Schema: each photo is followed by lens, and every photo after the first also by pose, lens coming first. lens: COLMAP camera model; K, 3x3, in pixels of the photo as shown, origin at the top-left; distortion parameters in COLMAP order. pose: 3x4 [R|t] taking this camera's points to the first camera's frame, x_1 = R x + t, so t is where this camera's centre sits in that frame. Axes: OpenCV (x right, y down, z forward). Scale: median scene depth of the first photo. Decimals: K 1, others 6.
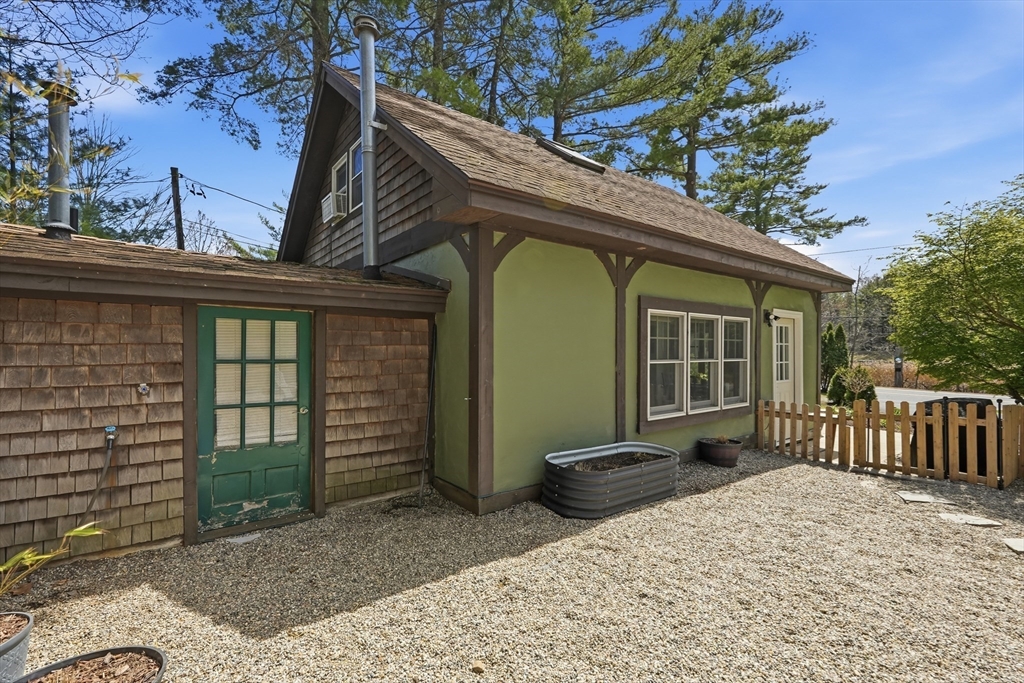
lens RADIAL K [[452.4, 0, 508.5], [0, 452.4, 337.8], [0, 0, 1]] dist [-0.003679, 0.000348]
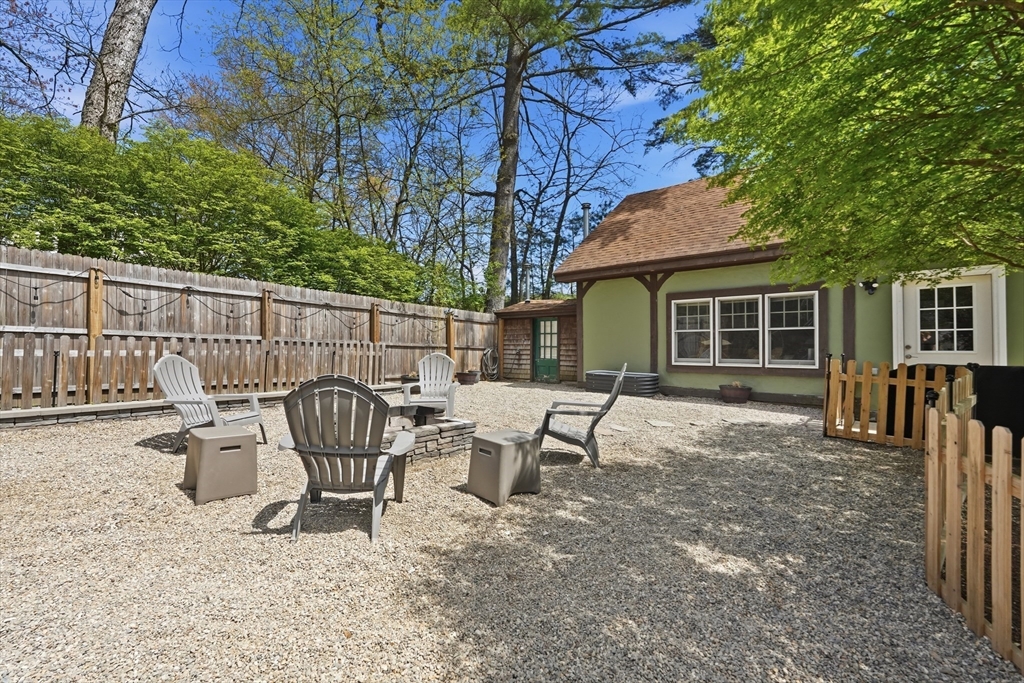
lens RADIAL K [[460.6, 0, 512.0], [0, 460.6, 341.5], [0, 0, 1]] dist [-0.007489, -0.000293]
pose [[0.225414, -0.017051, -0.974114, 2.009488], [0.016894, 0.999765, -0.013590, 0.113555], [0.974117, -0.013393, 0.225649, -0.012327]]
